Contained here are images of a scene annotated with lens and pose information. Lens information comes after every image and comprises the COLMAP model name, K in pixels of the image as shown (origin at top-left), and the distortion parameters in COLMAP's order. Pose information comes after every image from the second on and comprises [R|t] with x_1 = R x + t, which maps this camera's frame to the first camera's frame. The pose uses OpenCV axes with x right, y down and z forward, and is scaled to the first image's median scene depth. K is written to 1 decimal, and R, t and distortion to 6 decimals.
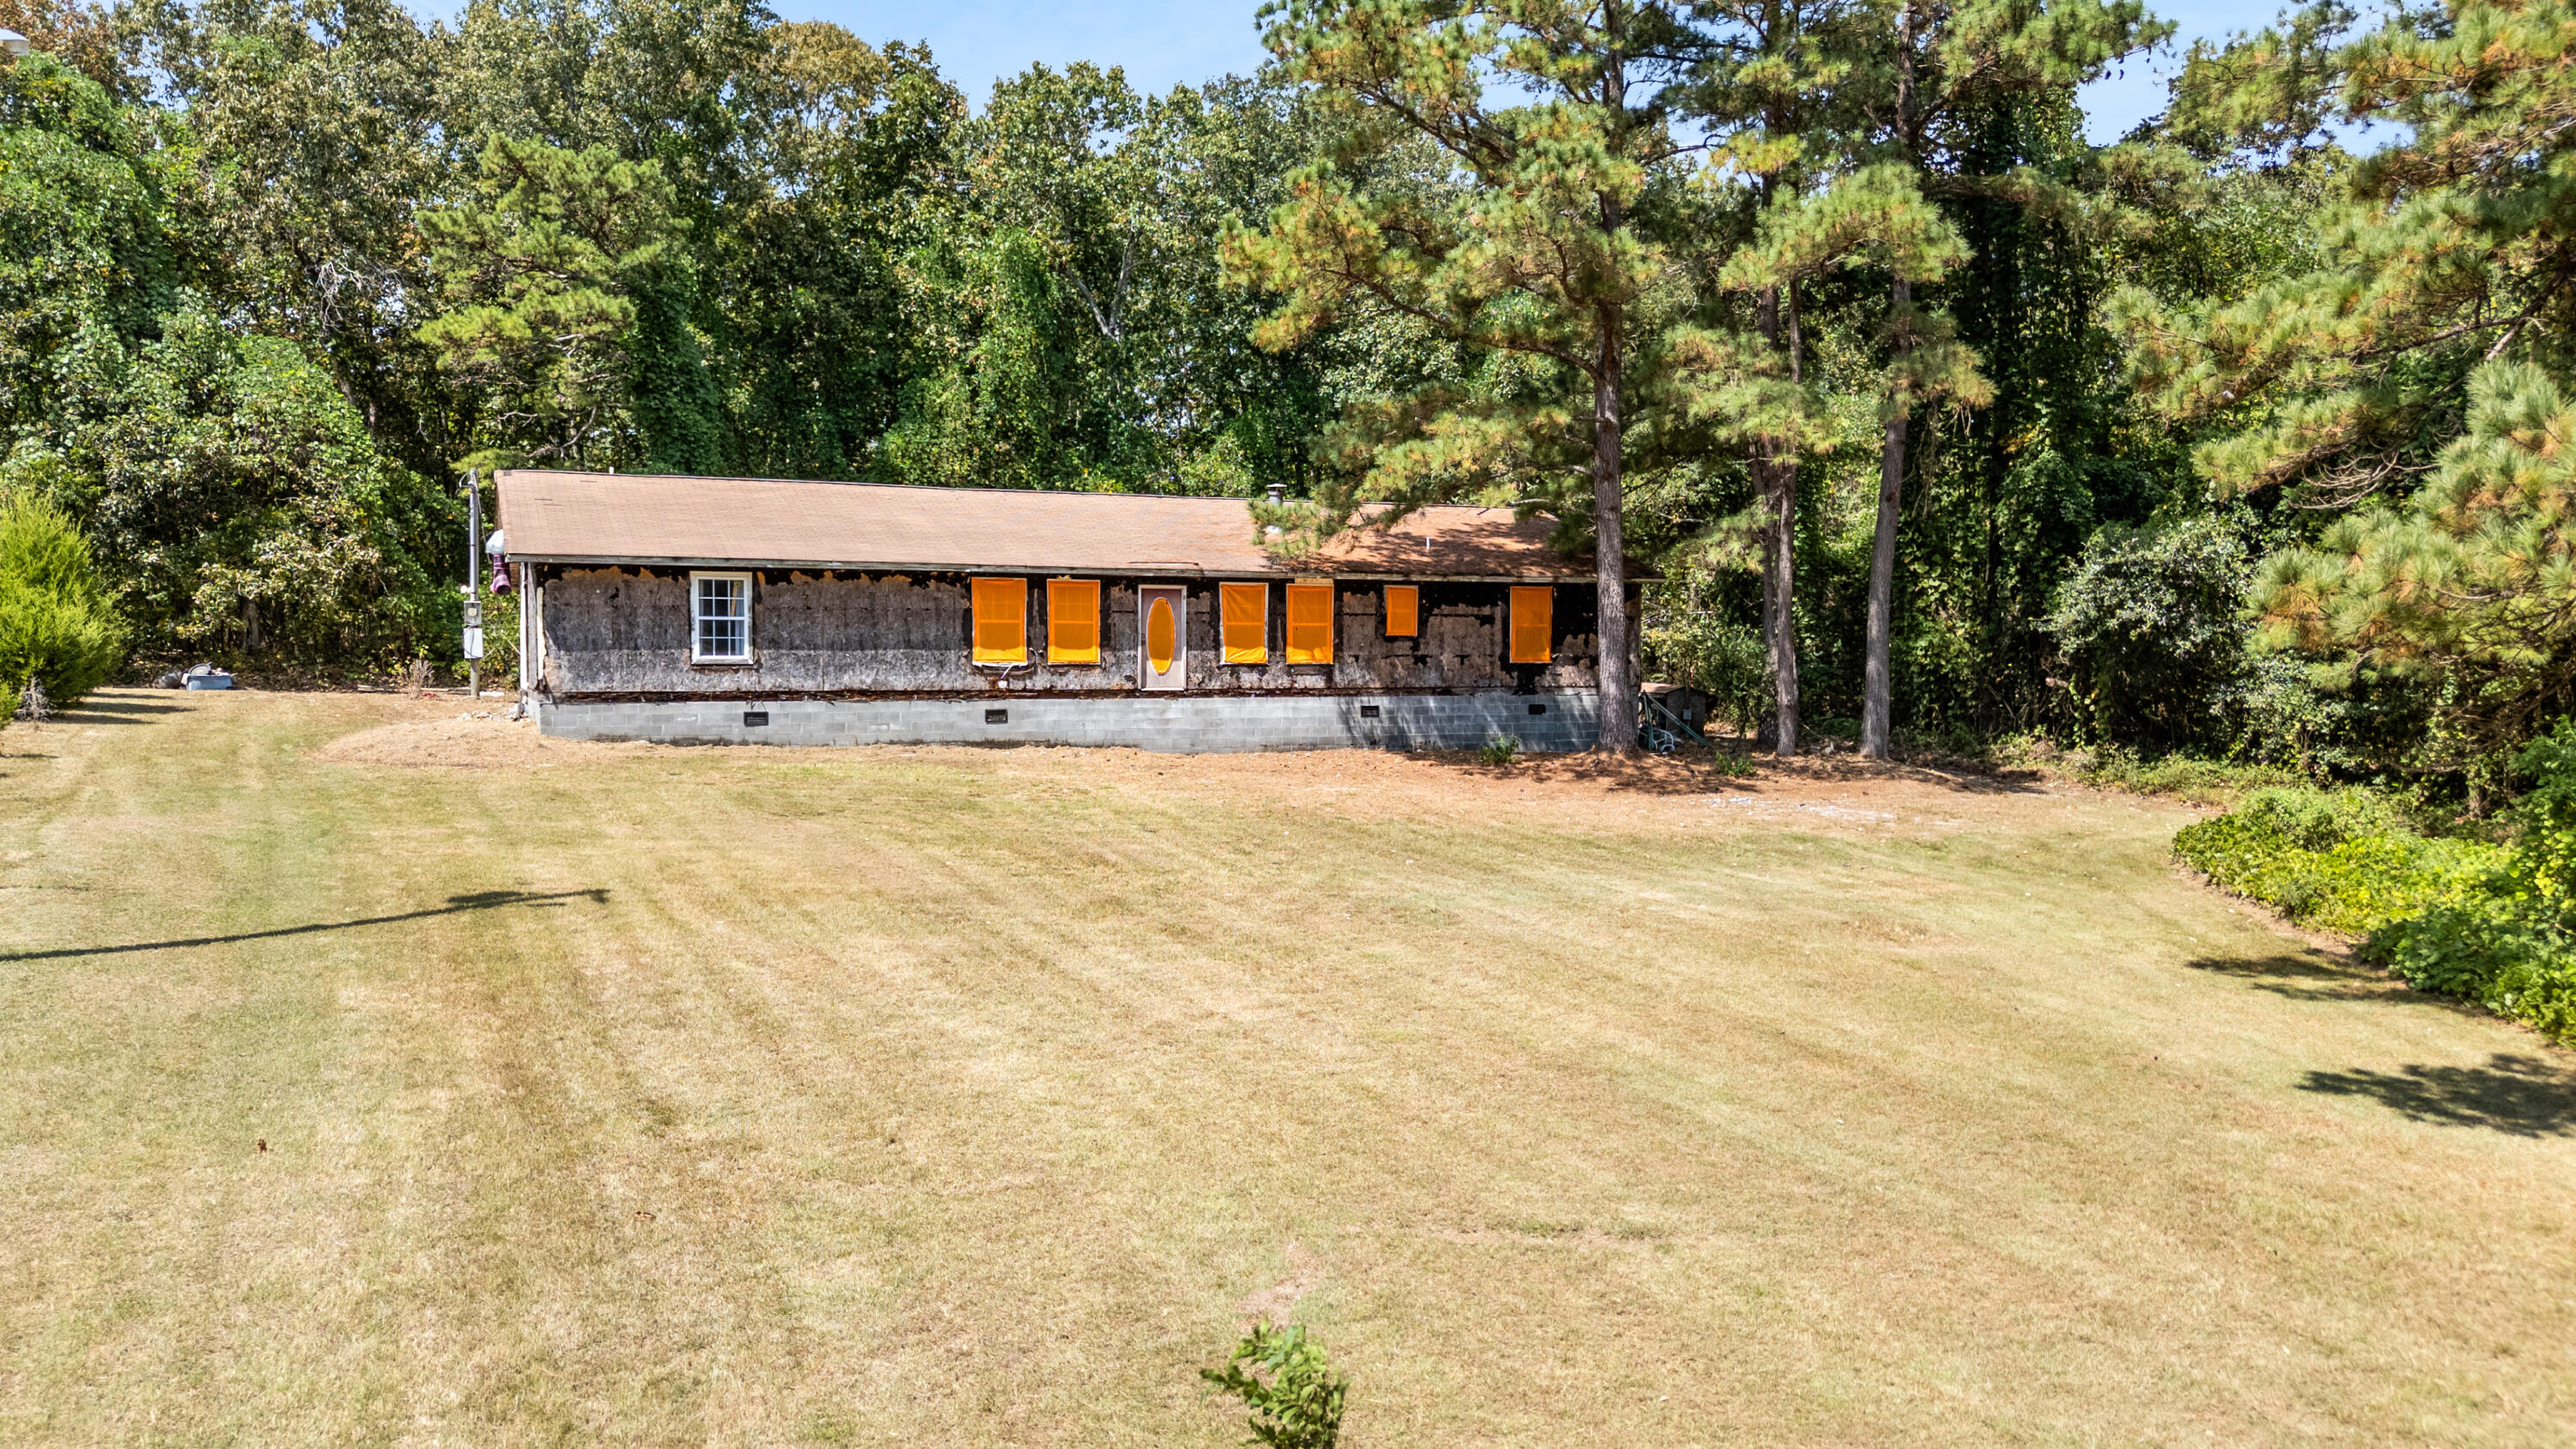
lens RADIAL K [[1861.9, 0, 1279.3], [0, 1861.9, 743.7], [0, 0, 1]] dist [0.038650, -0.011036]
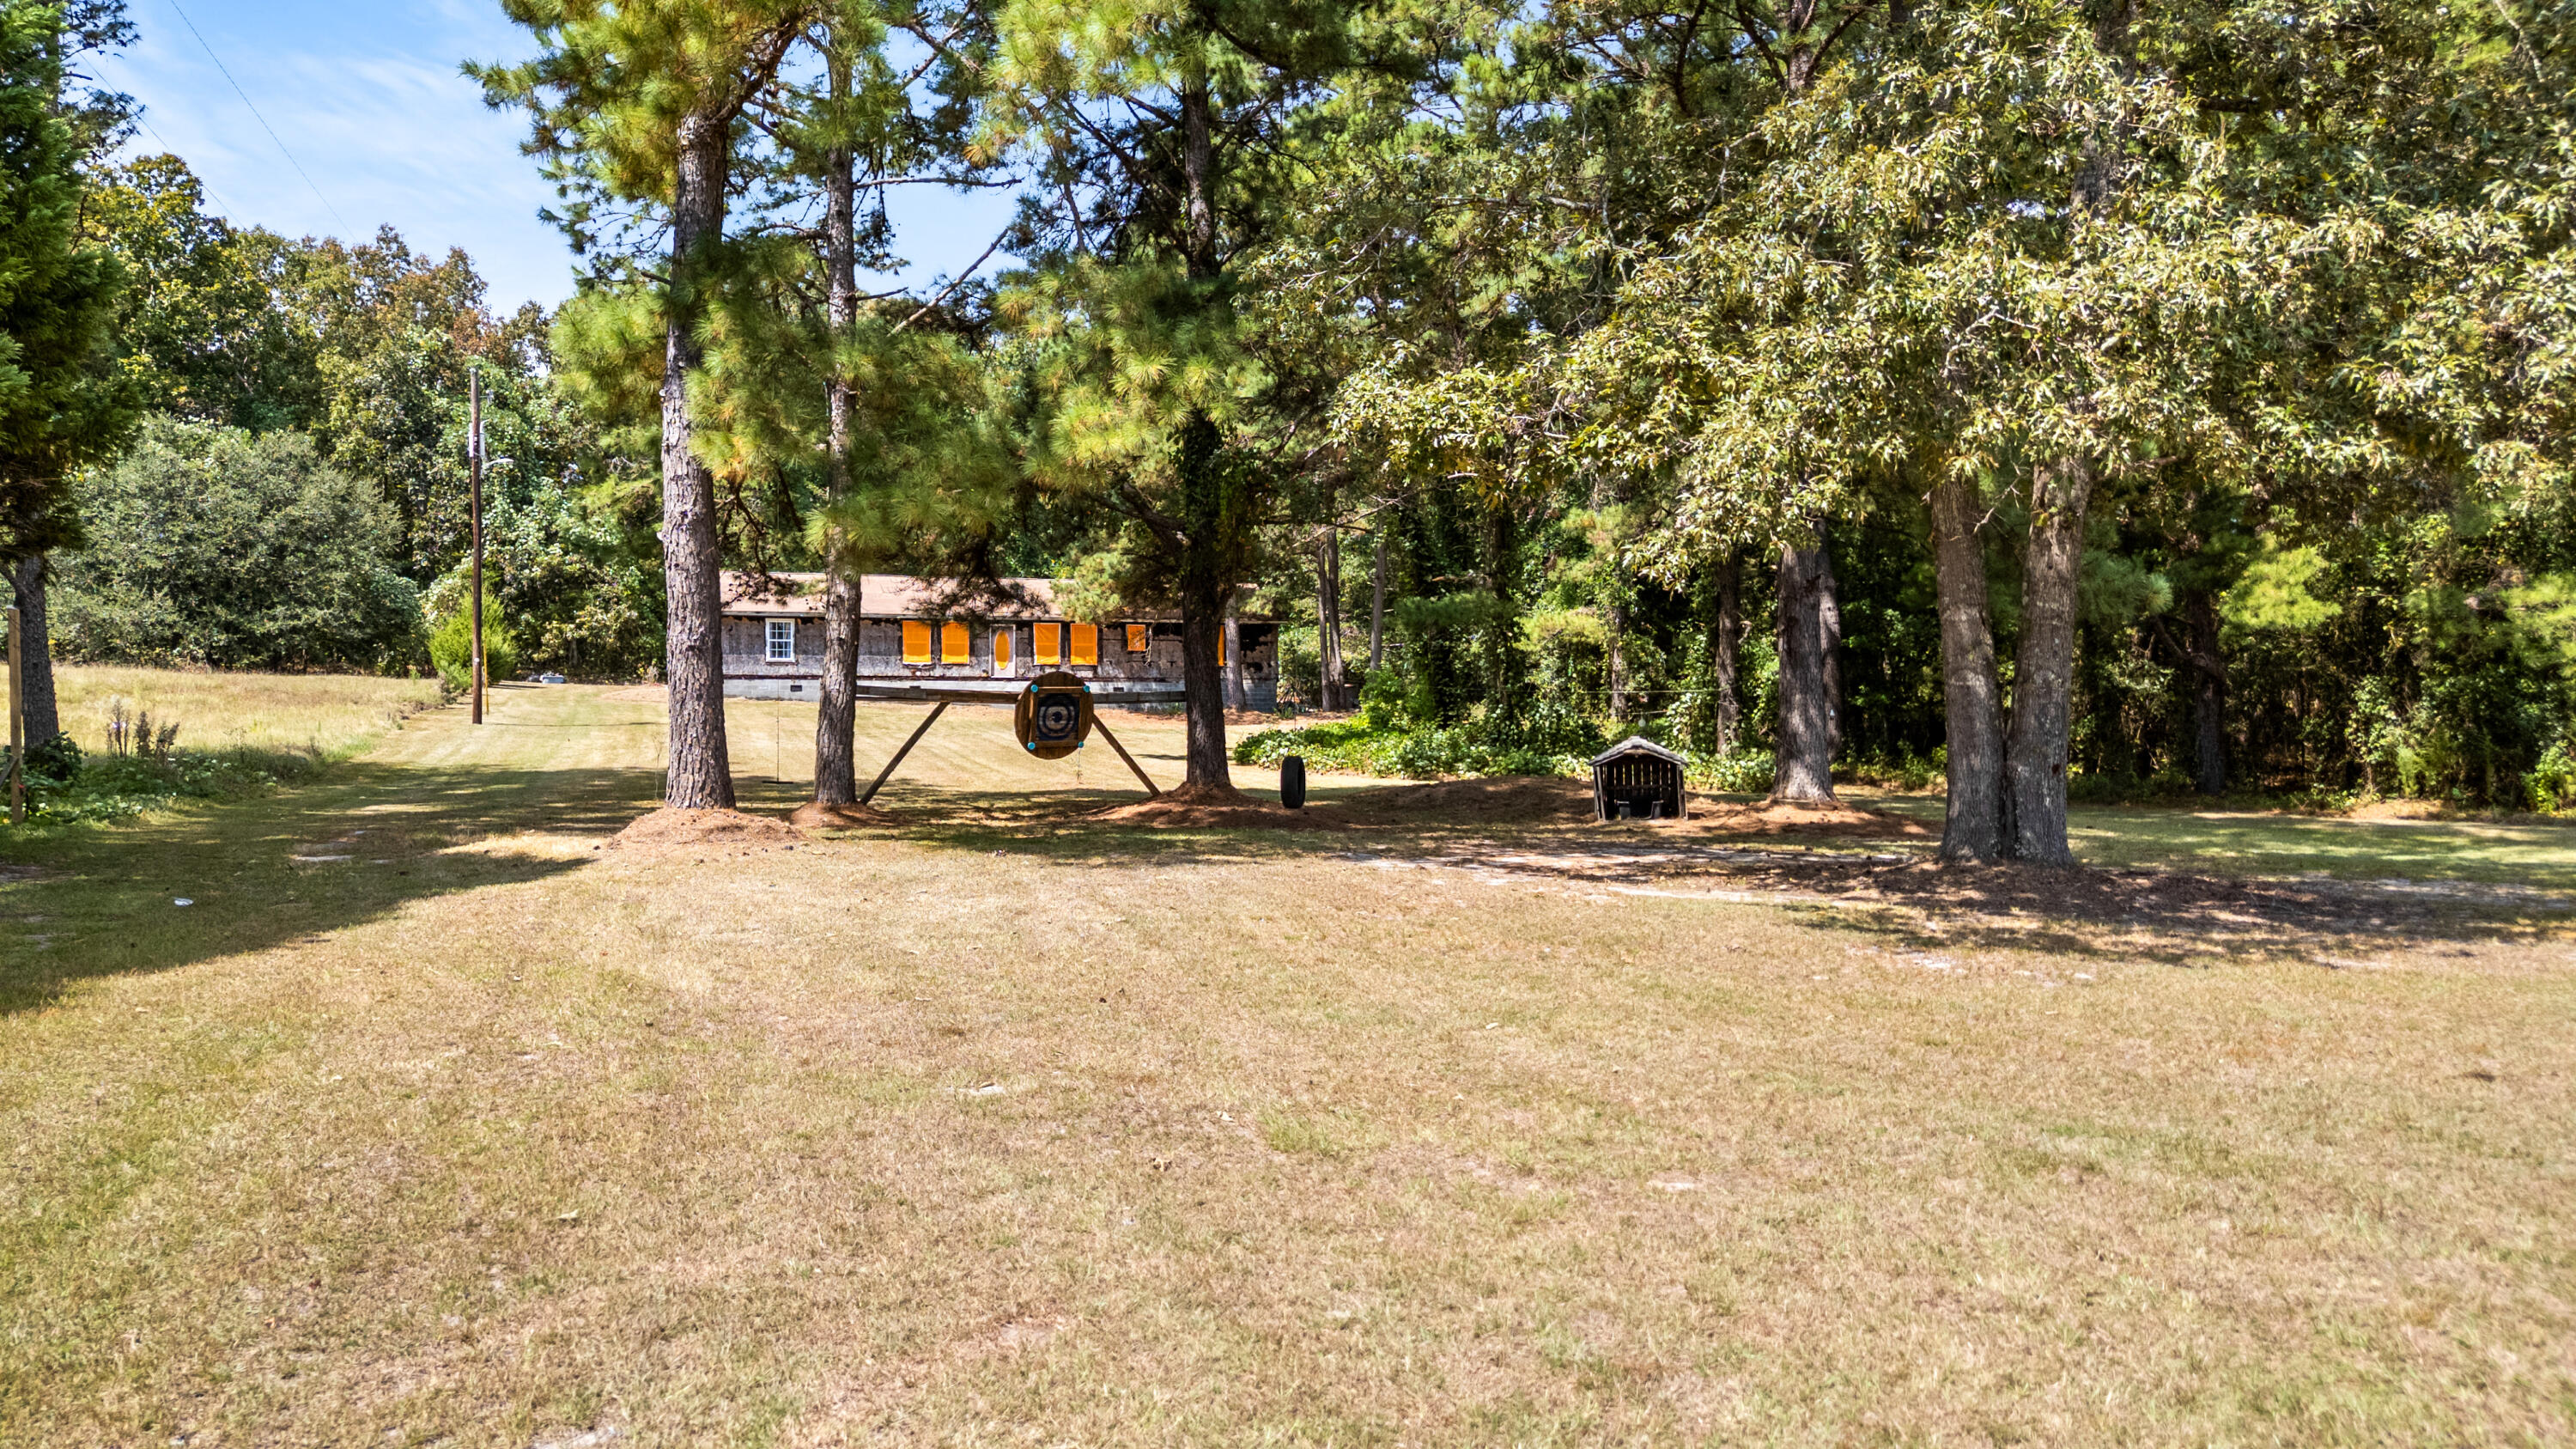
lens RADIAL K [[1861.9, 0, 1296.2], [0, 1861.9, 710.3], [0, 0, 1]] dist [0.038650, -0.011036]
pose [[0.991990, -0.002889, -0.126280, 0.481345], [-0.003880, 0.998570, -0.053327, 0.107423], [0.126253, 0.053389, 0.990560, -0.895589]]
